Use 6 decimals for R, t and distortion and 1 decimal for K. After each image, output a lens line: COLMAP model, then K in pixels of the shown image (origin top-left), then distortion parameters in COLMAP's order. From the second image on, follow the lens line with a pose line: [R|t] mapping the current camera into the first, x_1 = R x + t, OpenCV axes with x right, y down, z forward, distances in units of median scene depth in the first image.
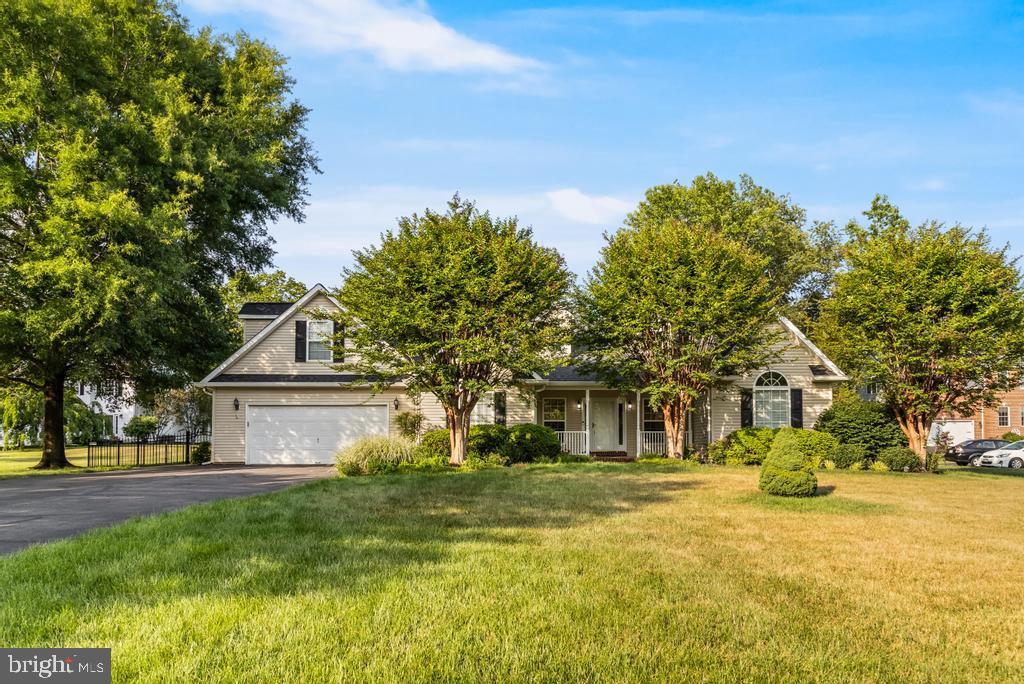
lens RADIAL K [[745.6, 0, 583.2], [0, 745.6, 380.9], [0, 0, 1]] dist [-0.008757, 0.000576]
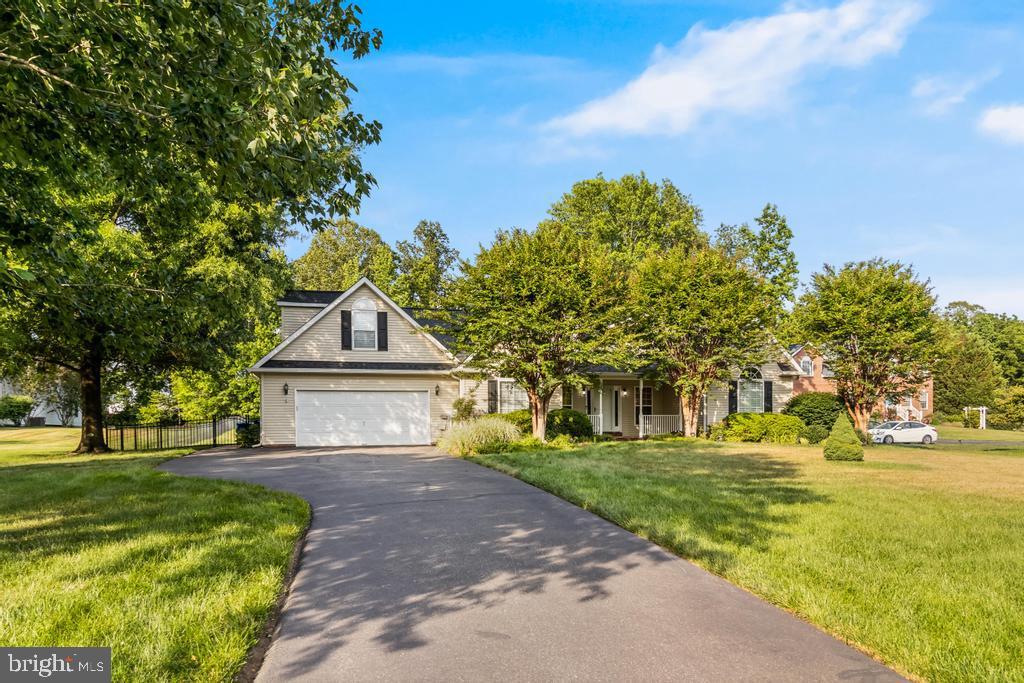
lens RADIAL K [[827.5, 0, 609.7], [0, 827.5, 393.8], [0, 0, 1]] dist [0.005382, 0.001800]
pose [[0.950643, 0.008277, 0.310175, -0.395598], [-0.022971, 0.998778, 0.043749, -0.022736], [-0.309434, -0.048715, 0.949672, -0.235431]]
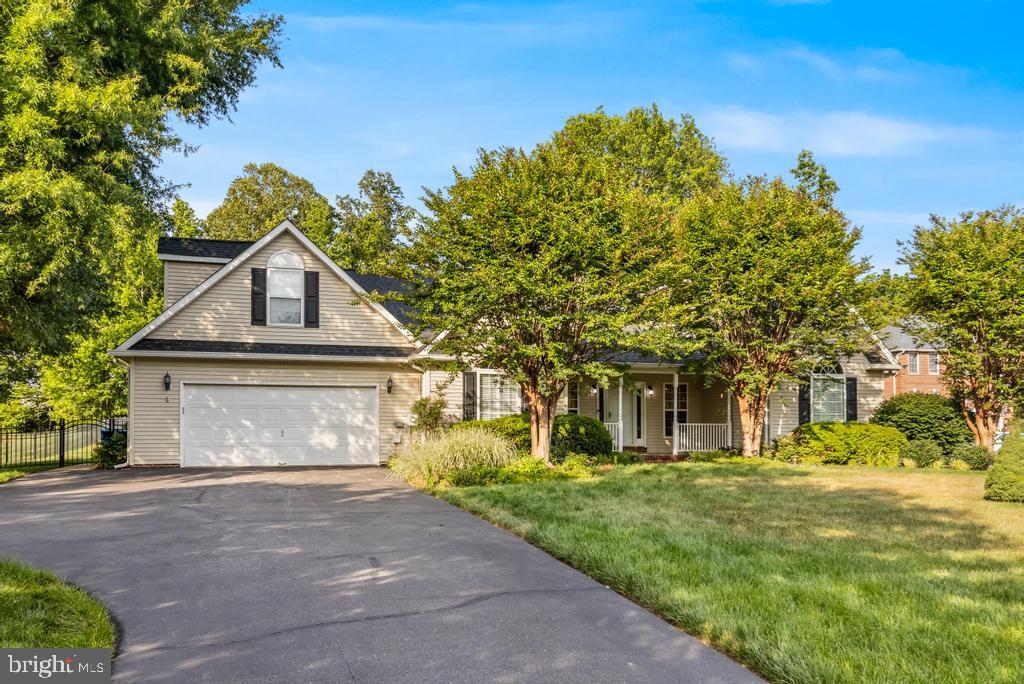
lens RADIAL K [[944.0, 0, 586.8], [0, 944.0, 376.2], [0, 0, 1]] dist [-0.010452, -0.016027]
pose [[0.948191, 0.022042, 0.316936, -0.372132], [-0.033022, 0.999025, 0.029315, -0.013508], [-0.315981, -0.038262, 0.947994, 0.028960]]
